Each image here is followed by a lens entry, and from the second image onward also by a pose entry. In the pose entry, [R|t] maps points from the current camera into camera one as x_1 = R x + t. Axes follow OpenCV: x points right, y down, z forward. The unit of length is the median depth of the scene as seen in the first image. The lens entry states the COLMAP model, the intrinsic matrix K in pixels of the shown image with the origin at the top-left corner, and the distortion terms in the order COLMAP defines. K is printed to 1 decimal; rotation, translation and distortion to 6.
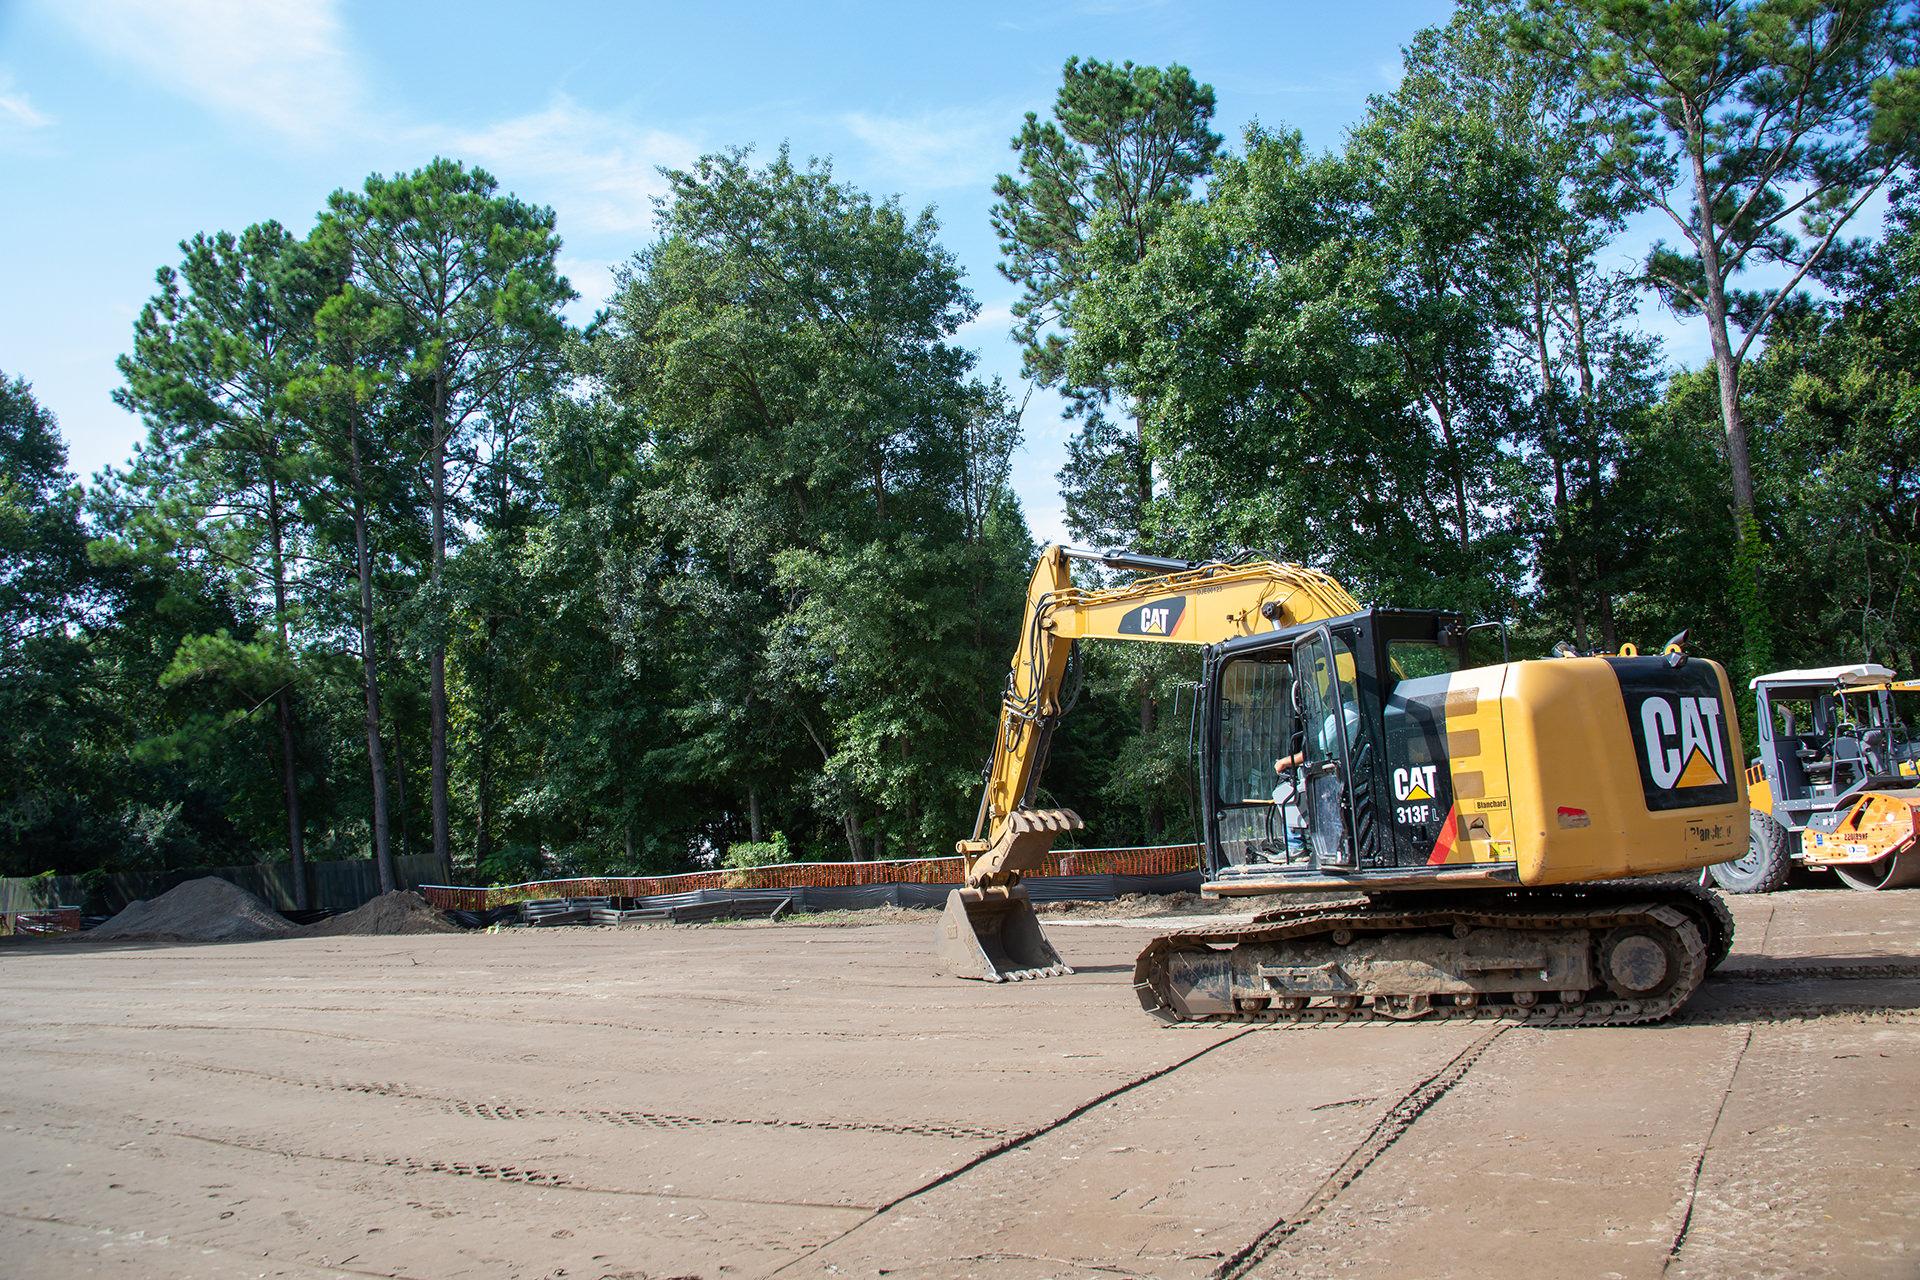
lens RADIAL K [[1610.2, 0, 956.0], [0, 1610.2, 660.7], [0, 0, 1]] dist [-0.129984, 0.055429]
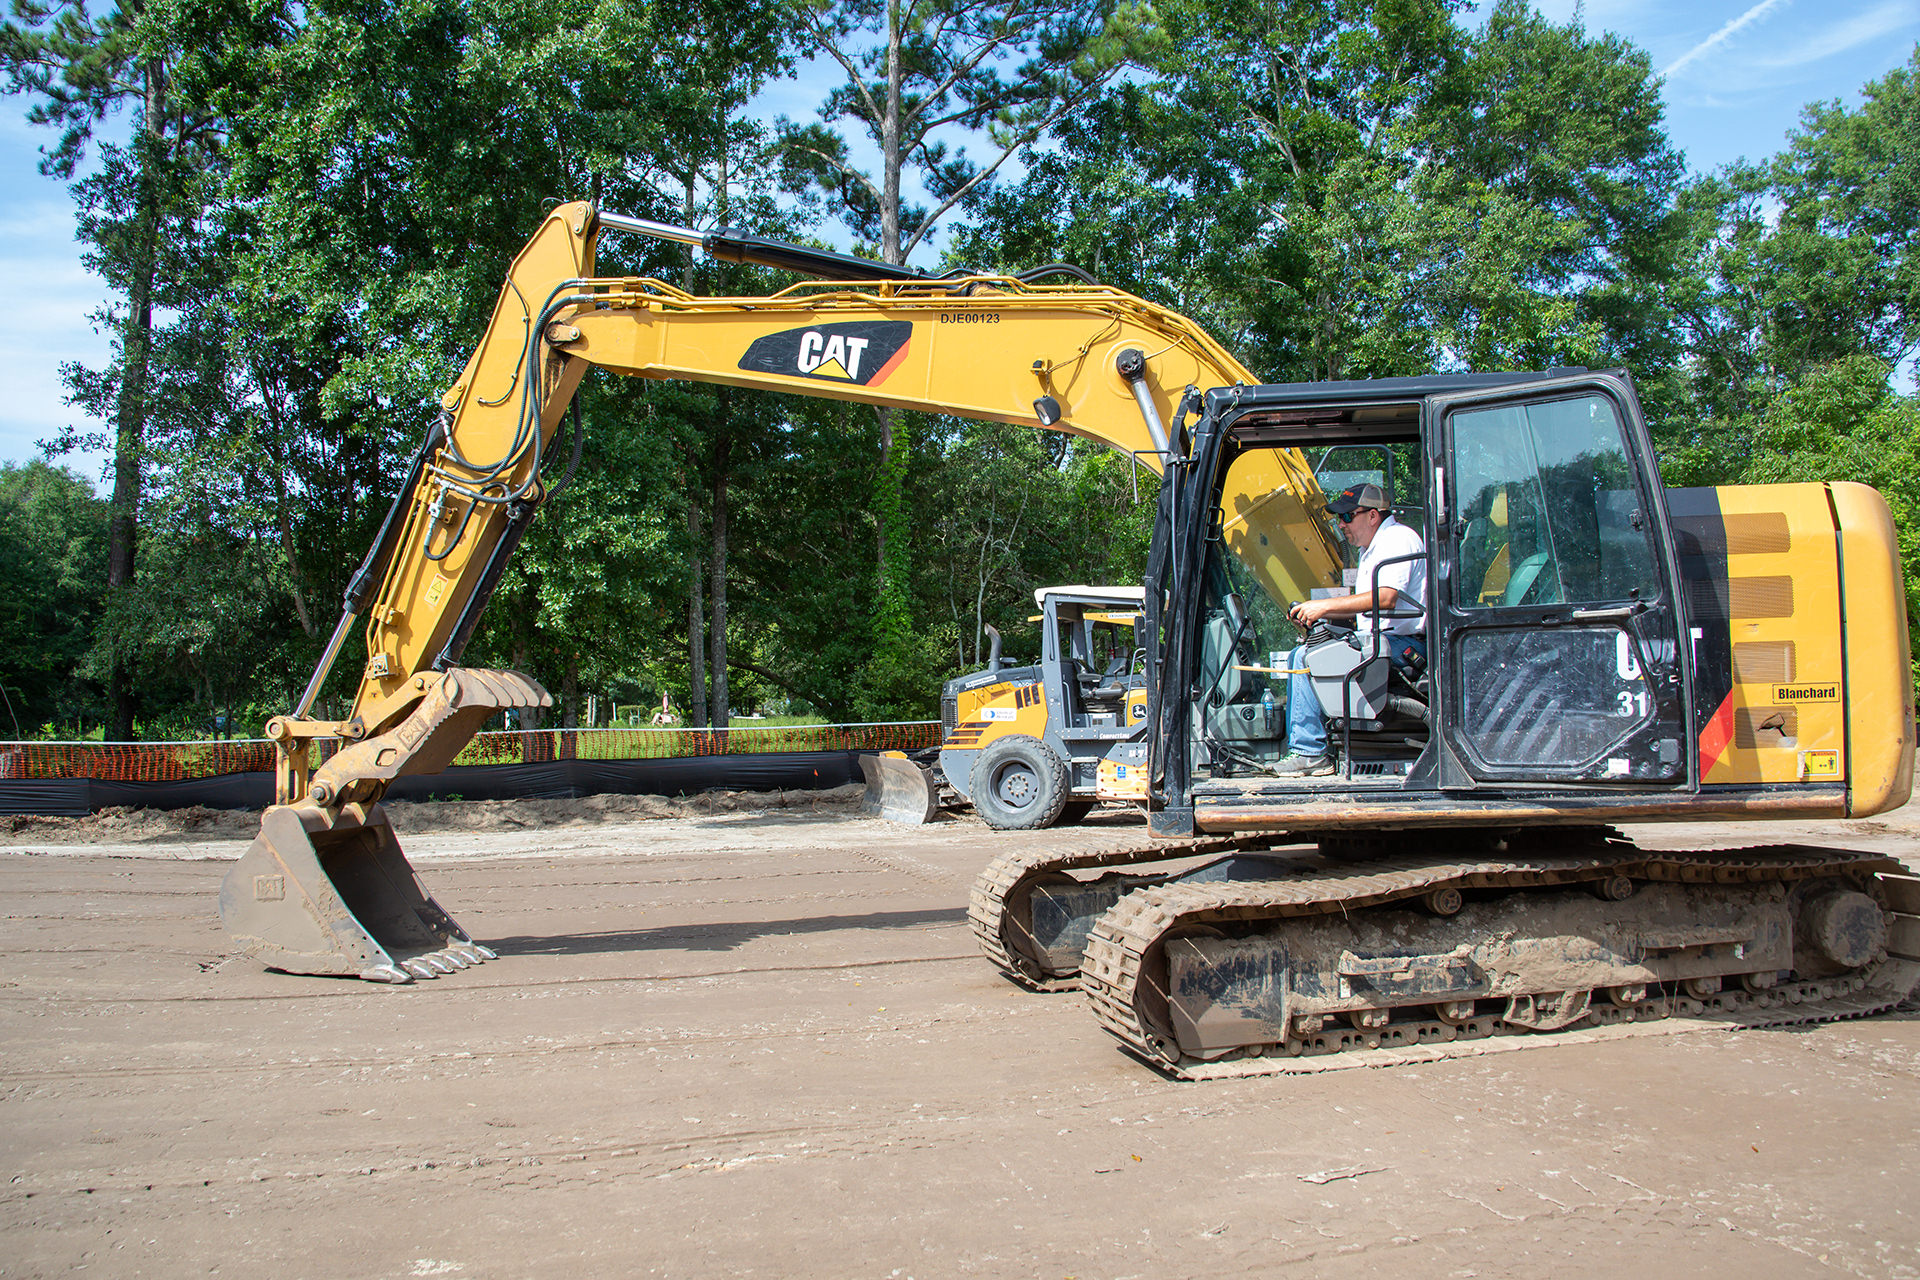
lens RADIAL K [[1602.2, 0, 958.5], [0, 1602.2, 659.8], [0, 0, 1]] dist [-0.119486, 0.054764]
pose [[0.702412, 0.068406, 0.708475, -0.257520], [-0.105927, 0.994333, 0.009013, 0.078239], [-0.703844, -0.081377, 0.705678, 0.578492]]
